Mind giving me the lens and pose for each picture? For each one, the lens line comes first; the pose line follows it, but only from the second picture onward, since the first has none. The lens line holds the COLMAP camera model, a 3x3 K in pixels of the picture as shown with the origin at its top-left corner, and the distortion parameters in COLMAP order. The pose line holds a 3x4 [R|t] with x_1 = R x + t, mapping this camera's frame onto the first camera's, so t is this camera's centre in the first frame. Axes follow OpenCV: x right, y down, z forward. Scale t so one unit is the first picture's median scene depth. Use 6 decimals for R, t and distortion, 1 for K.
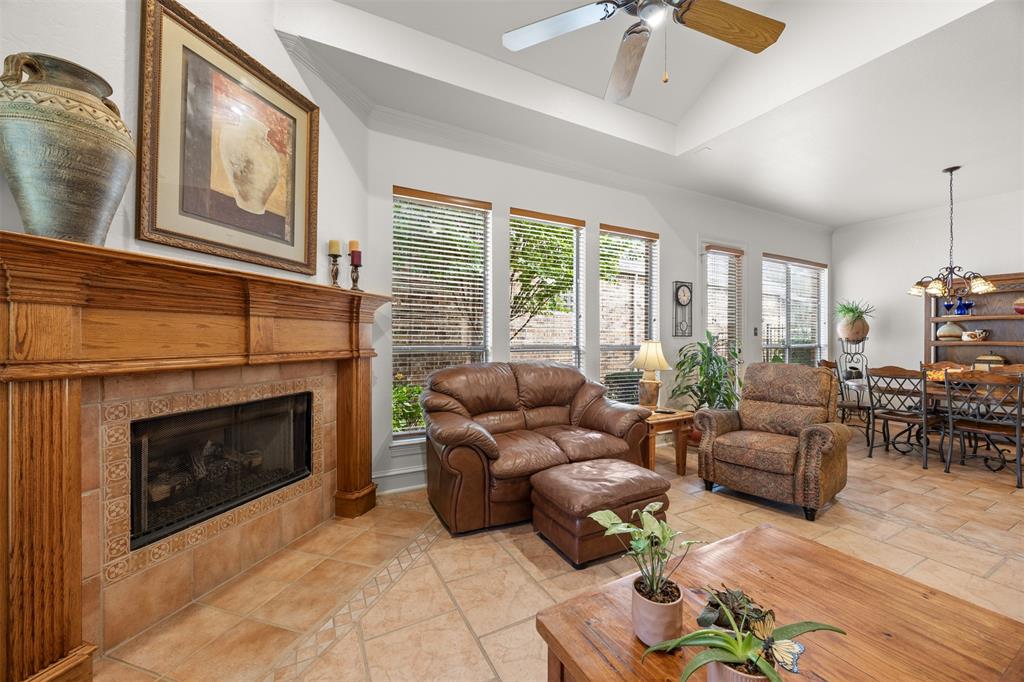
lens RADIAL K [[391.7, 0, 510.5], [0, 391.7, 340.1], [0, 0, 1]] dist [-0.002955, -0.000266]
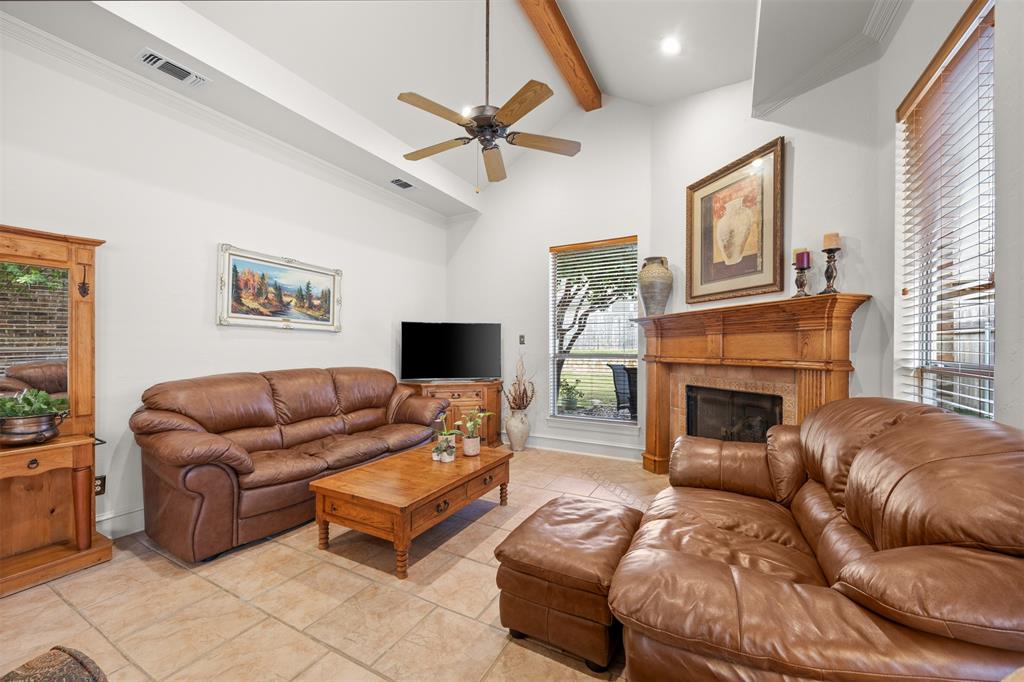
lens RADIAL K [[391.7, 0, 514.3], [0, 391.7, 346.3], [0, 0, 1]] dist [-0.002955, -0.000266]
pose [[-0.824054, 0.000313, -0.566512, 0.745929], [0.000227, 1.000000, 0.000223, -0.009979], [0.566512, 0.000055, -0.824054, 1.496665]]
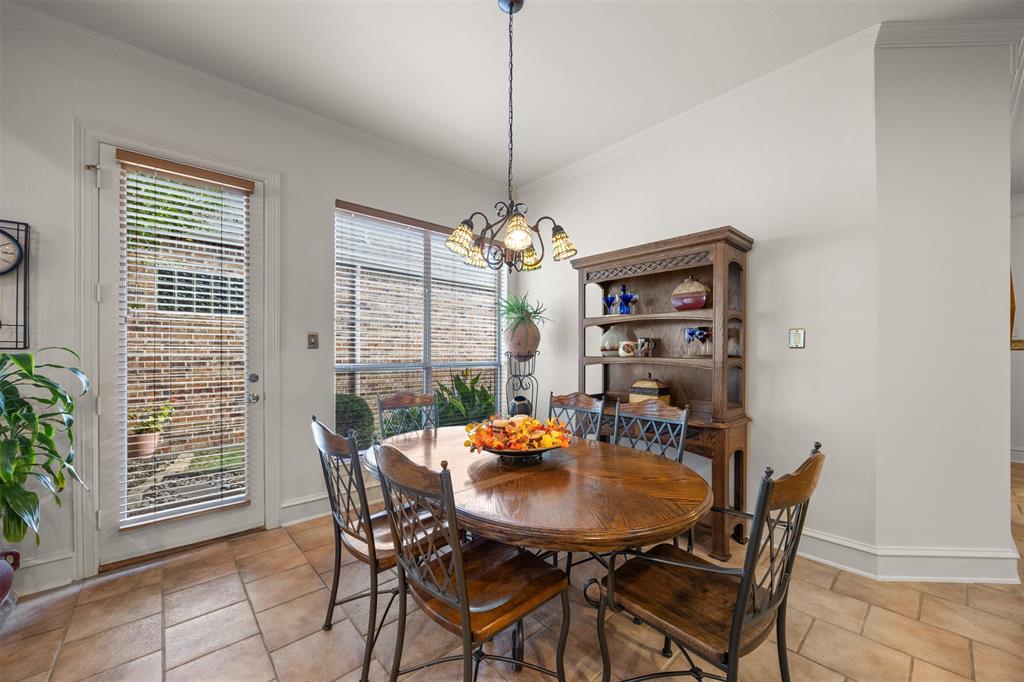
lens RADIAL K [[391.7, 0, 506.3], [0, 391.7, 349.6], [0, 0, 1]] dist [-0.002955, -0.000266]
pose [[0.969302, -0.001009, 0.245872, 1.697863], [0.002522, 0.999980, -0.005837, -0.012550], [-0.245861, 0.006278, 0.969285, 0.912378]]
